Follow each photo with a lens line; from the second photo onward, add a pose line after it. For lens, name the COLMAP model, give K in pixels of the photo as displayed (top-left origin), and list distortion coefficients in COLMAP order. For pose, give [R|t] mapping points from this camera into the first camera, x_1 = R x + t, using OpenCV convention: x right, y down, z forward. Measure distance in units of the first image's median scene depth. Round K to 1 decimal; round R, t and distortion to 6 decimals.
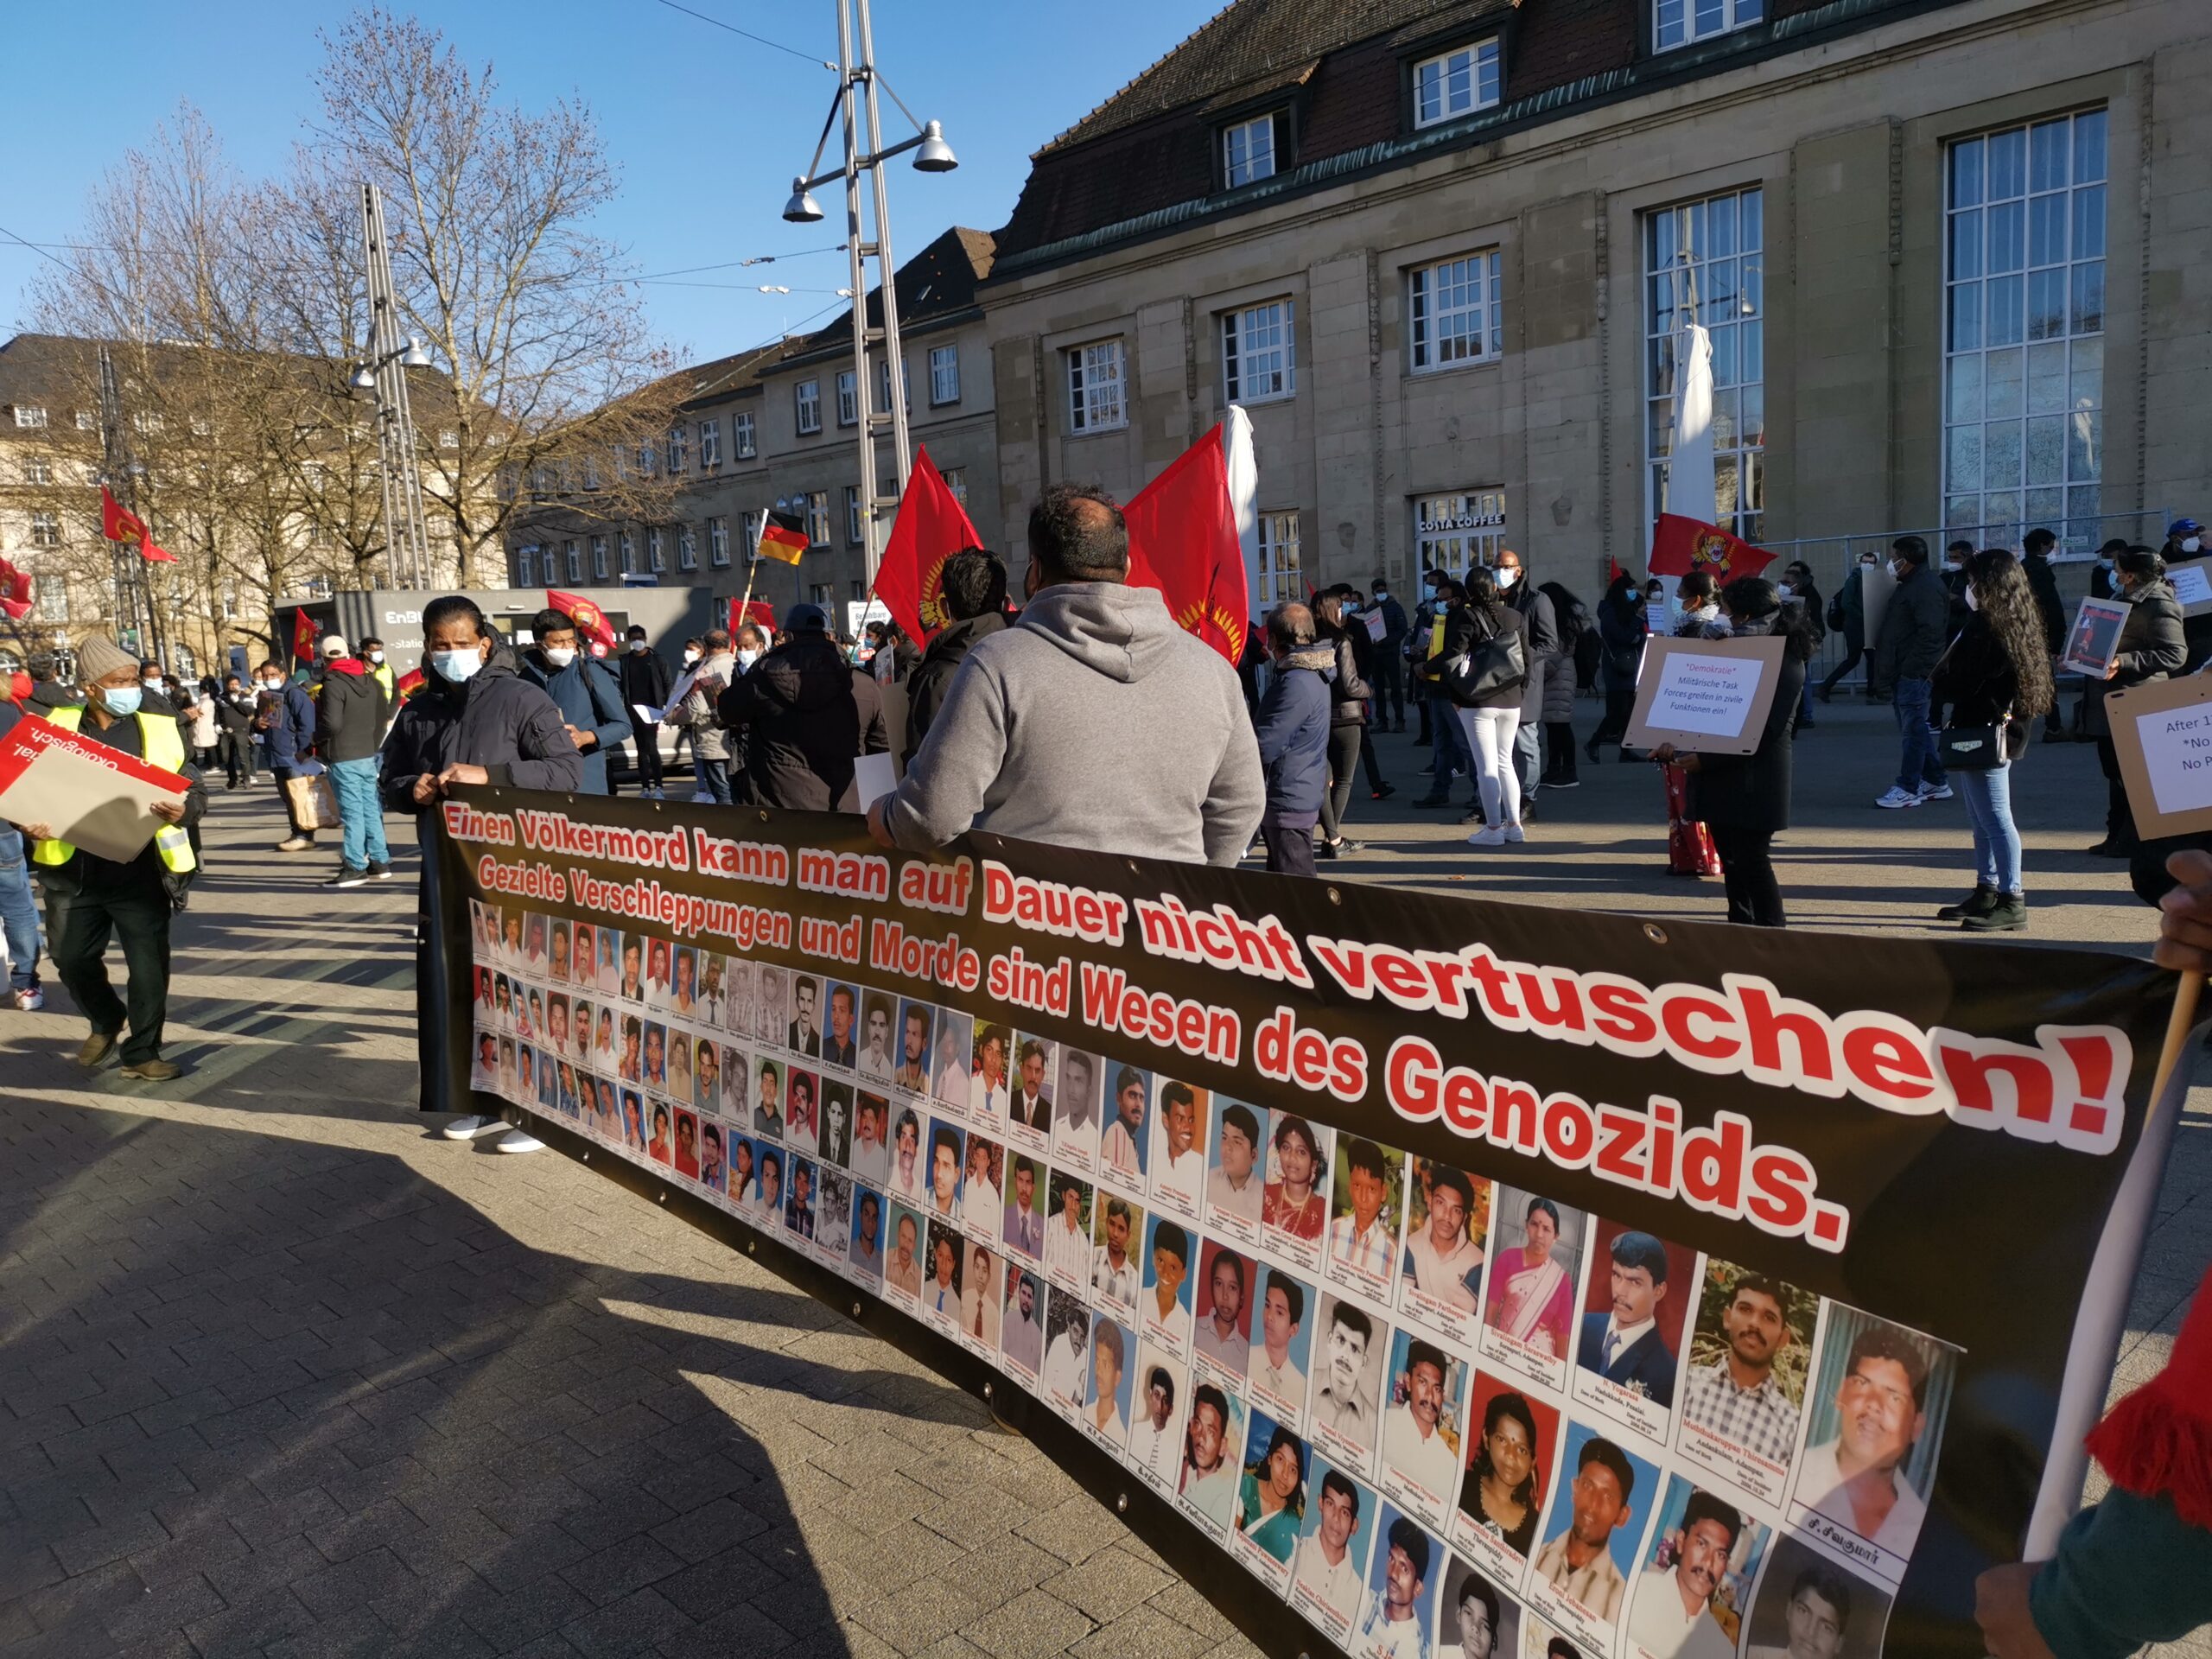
lens RADIAL K [[1693.9, 0, 1114.3], [0, 1693.9, 860.6], [0, 0, 1]] dist [0.063916, -0.054572]
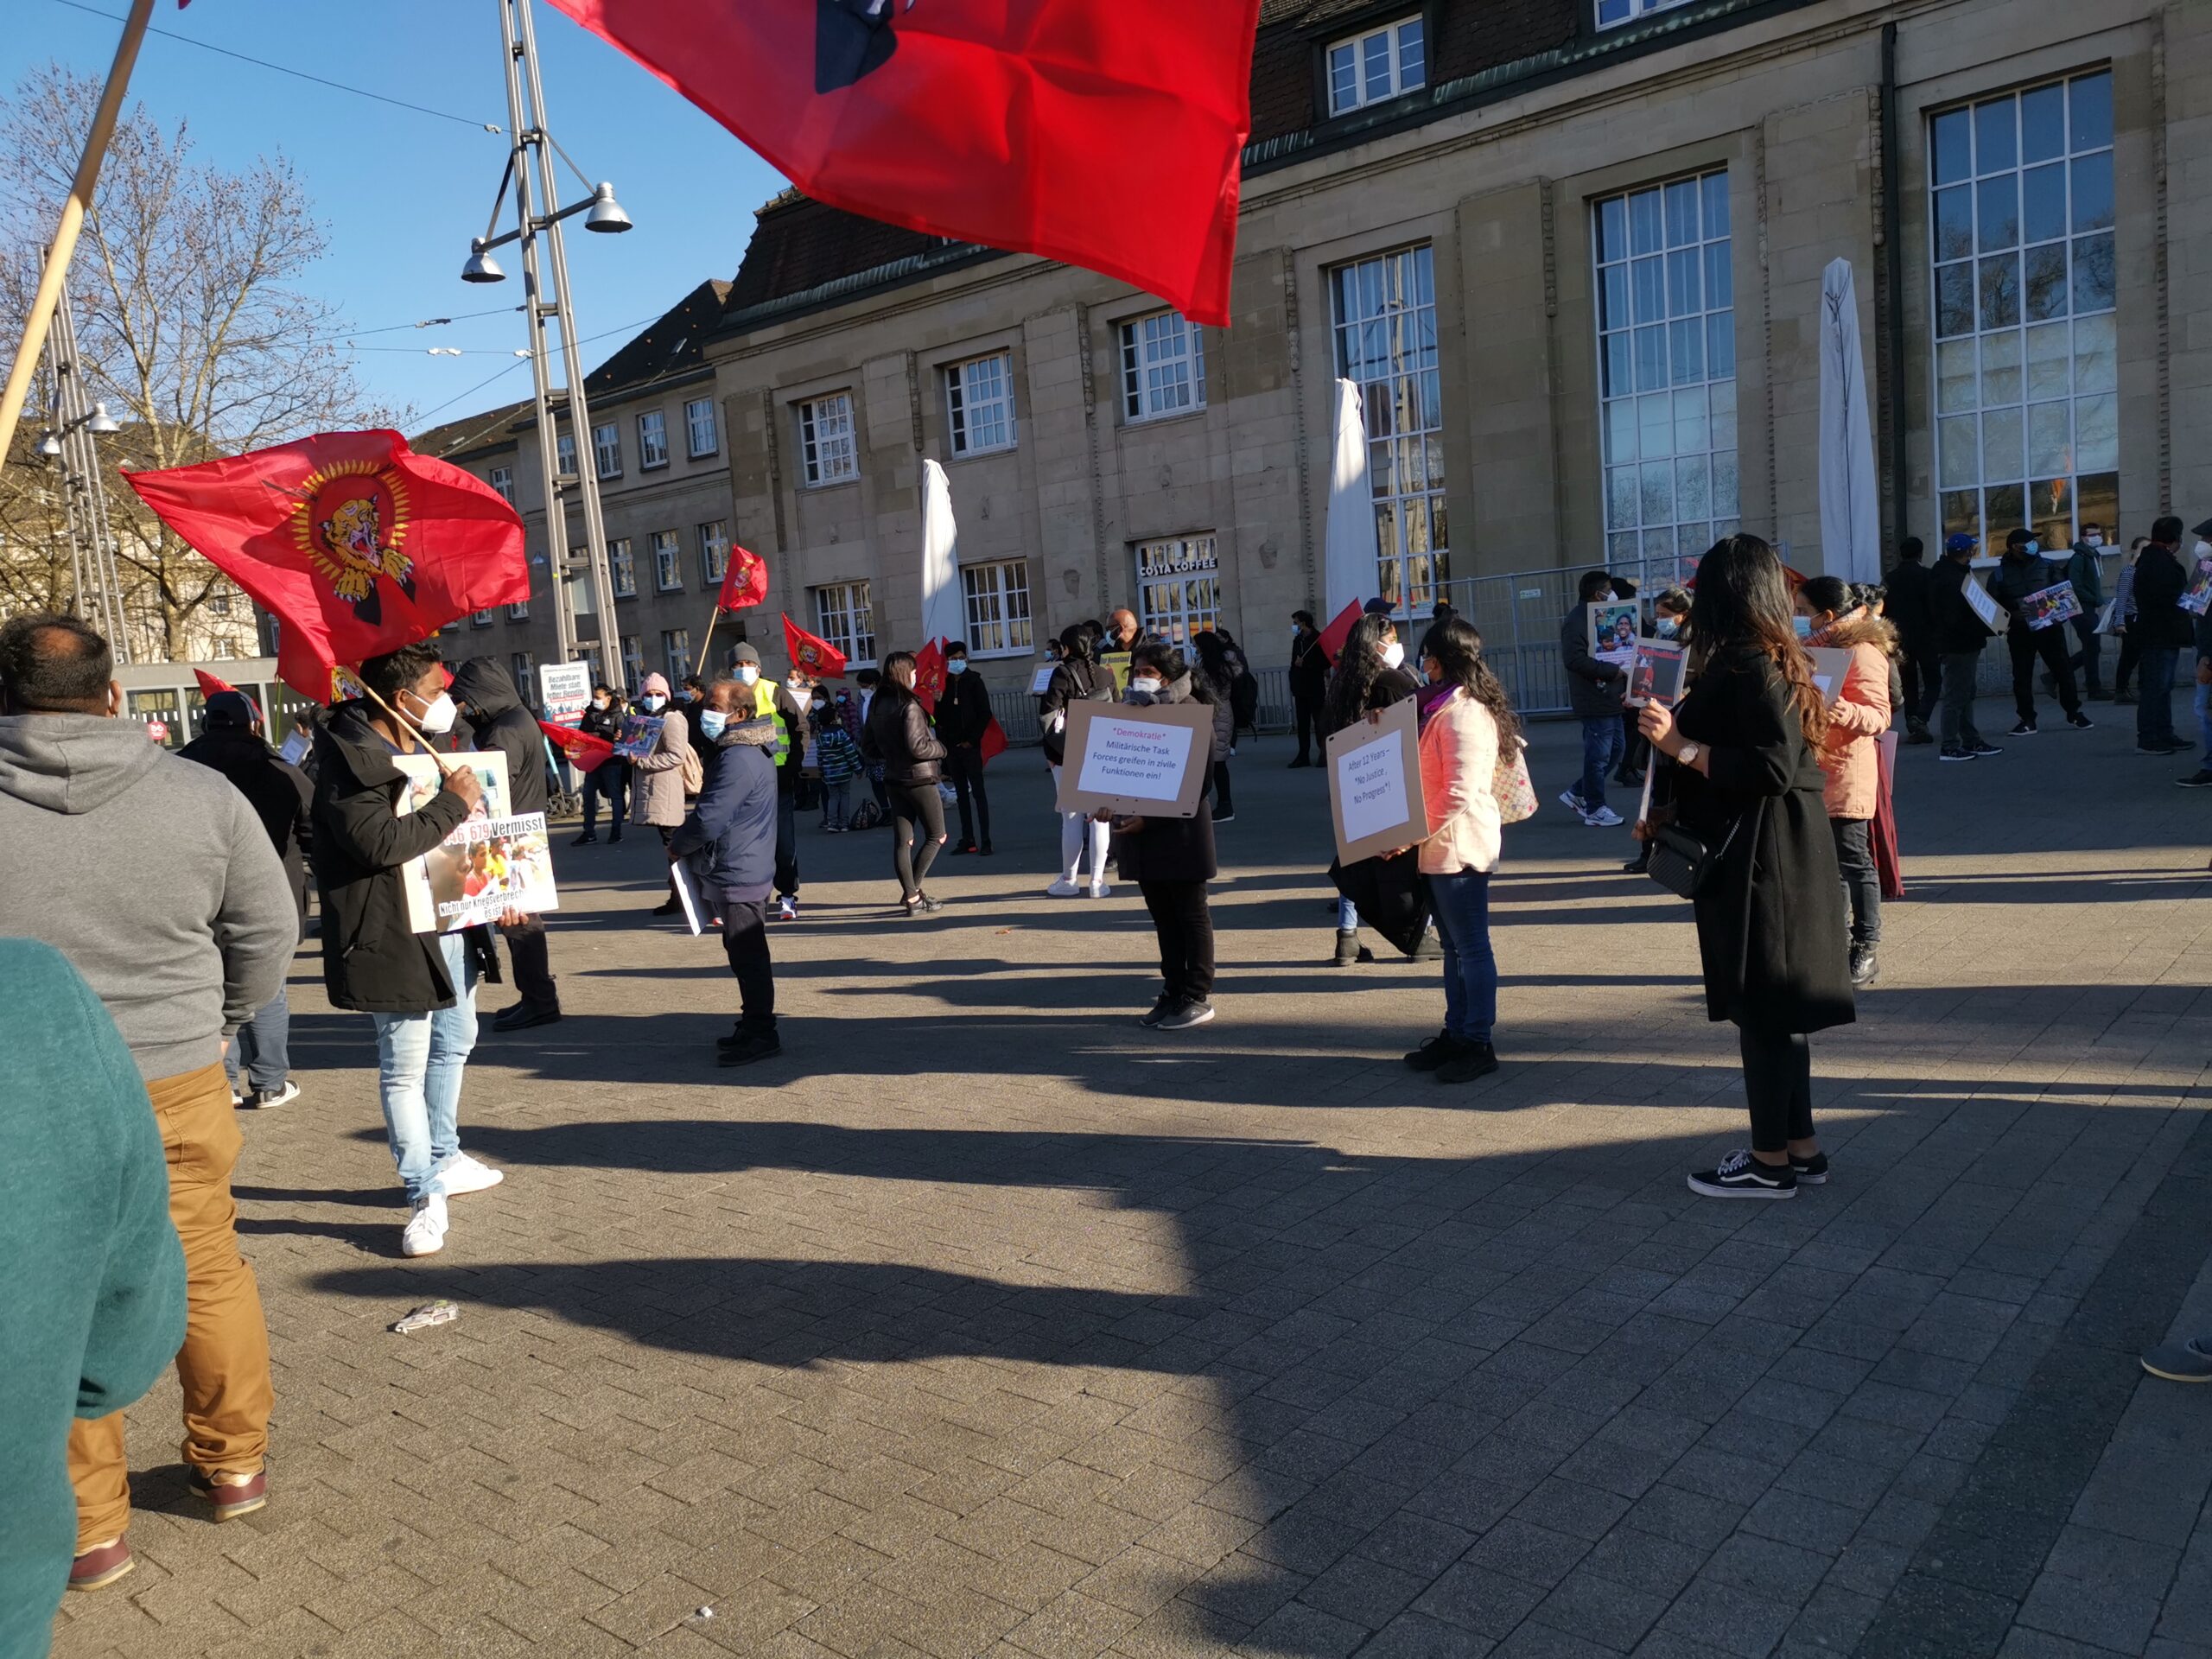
lens RADIAL K [[1693.9, 0, 1114.0], [0, 1693.9, 844.9], [0, 0, 1]] dist [0.063916, -0.054572]
pose [[0.994045, -0.044091, 0.099654, 0.052578], [0.047275, 0.998437, -0.029813, -0.003131], [-0.098184, 0.034347, 0.994575, -0.004439]]
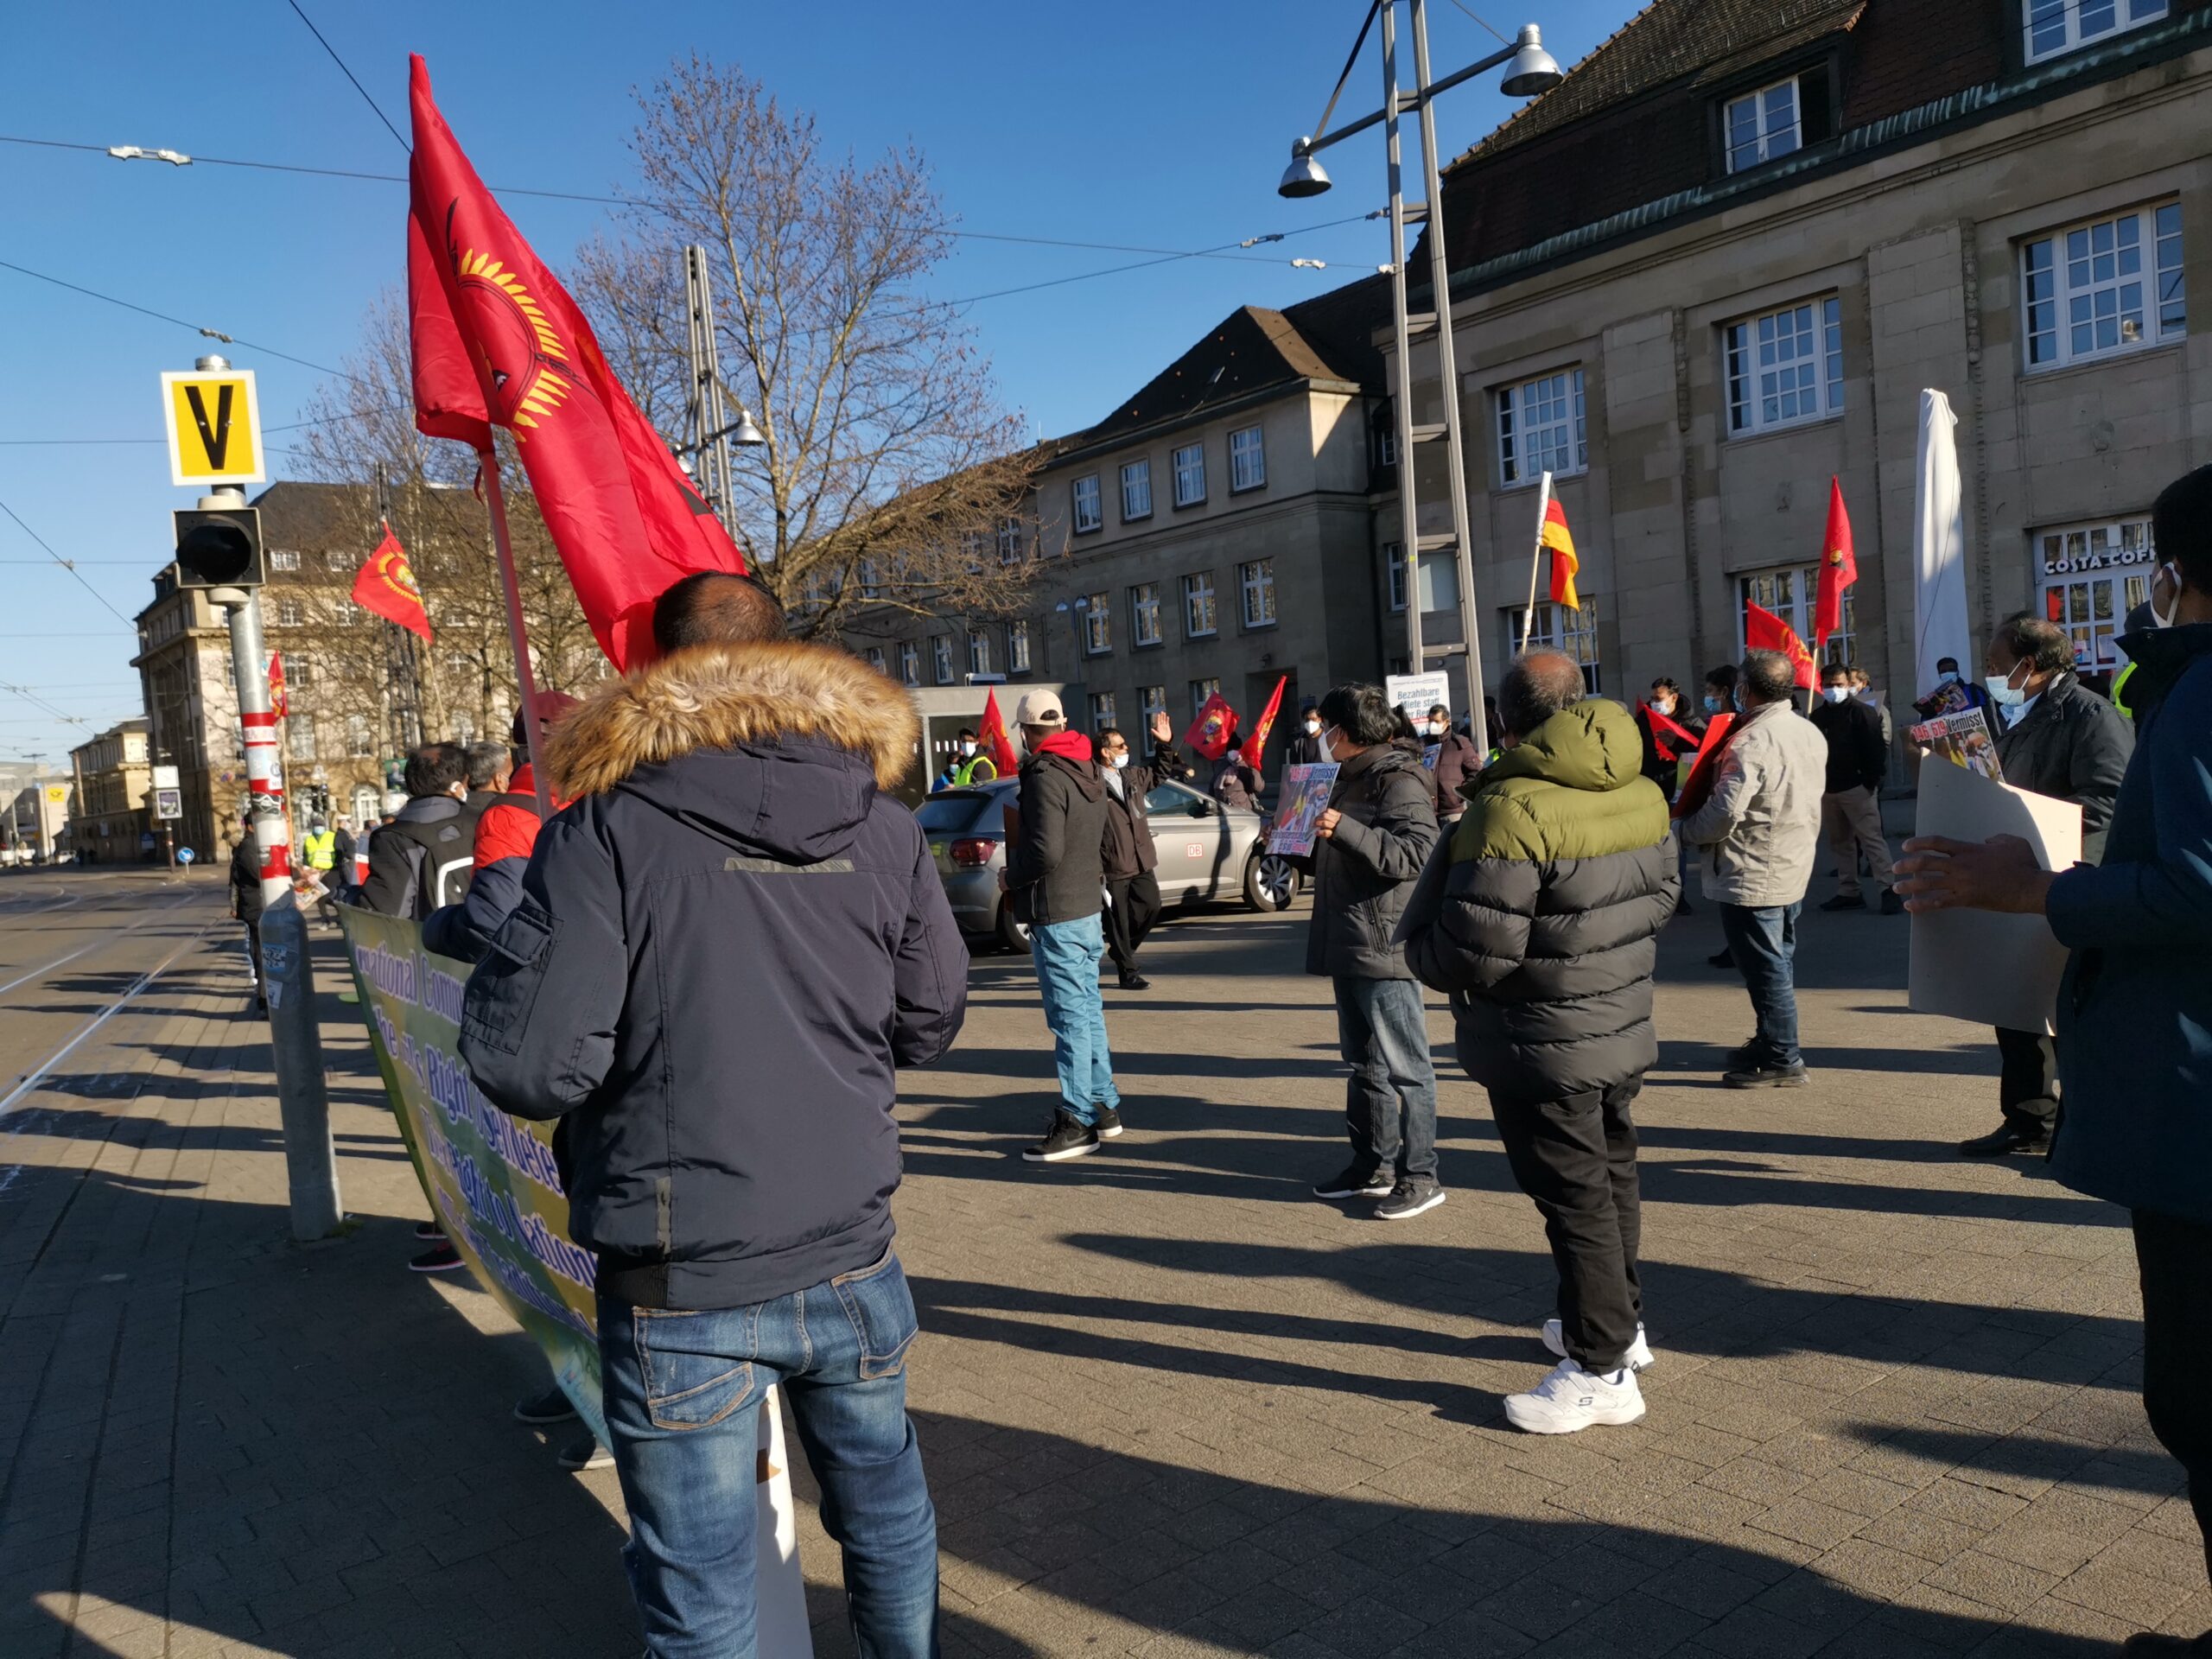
lens RADIAL K [[1693.9, 0, 1103.9], [0, 1693.9, 835.8], [0, 0, 1]] dist [0.063916, -0.054572]
pose [[0.994688, -0.020938, -0.100787, -0.160239], [0.012397, 0.996335, -0.084635, -0.016681], [0.102190, 0.082936, 0.991302, 0.199531]]
